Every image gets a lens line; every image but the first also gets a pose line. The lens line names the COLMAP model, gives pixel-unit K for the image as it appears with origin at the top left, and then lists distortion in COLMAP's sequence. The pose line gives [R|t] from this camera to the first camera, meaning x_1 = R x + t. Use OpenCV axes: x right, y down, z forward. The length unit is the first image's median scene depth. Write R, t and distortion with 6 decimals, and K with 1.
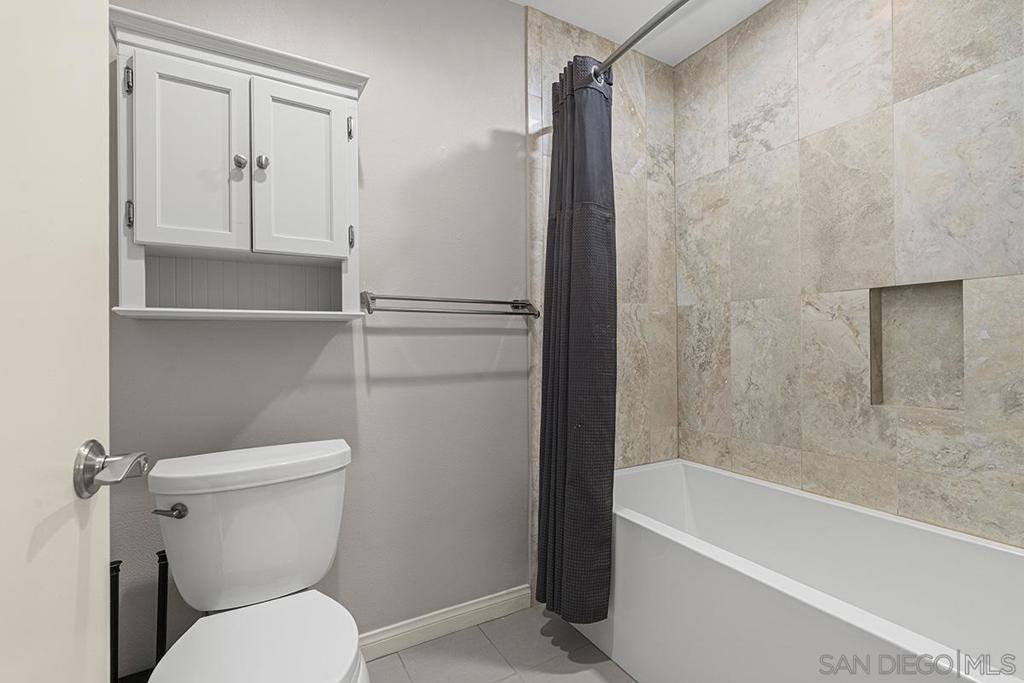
lens RADIAL K [[463.7, 0, 512.9], [0, 463.7, 346.8], [0, 0, 1]] dist [-0.005484, 0.002573]
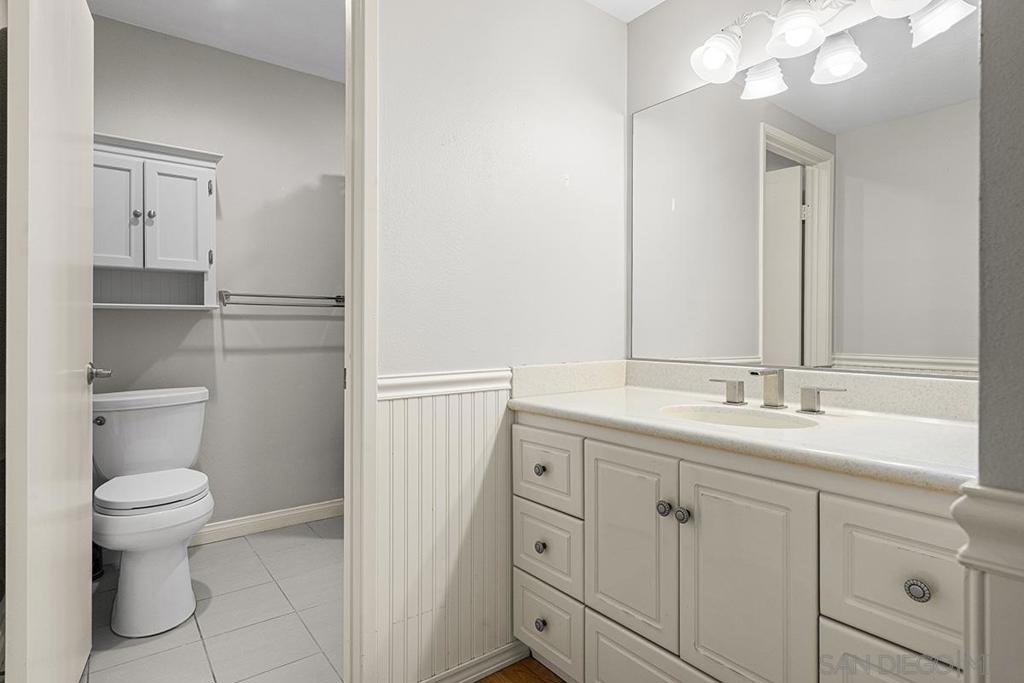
lens RADIAL K [[539.6, 0, 512.0], [0, 539.6, 335.3], [0, 0, 1]] dist [-0.003286, -0.000750]
pose [[0.990861, 0.010826, 0.134453, 0.415966], [-0.012021, 0.999895, 0.008085, -0.001222], [-0.134351, -0.009627, 0.990887, -0.939967]]
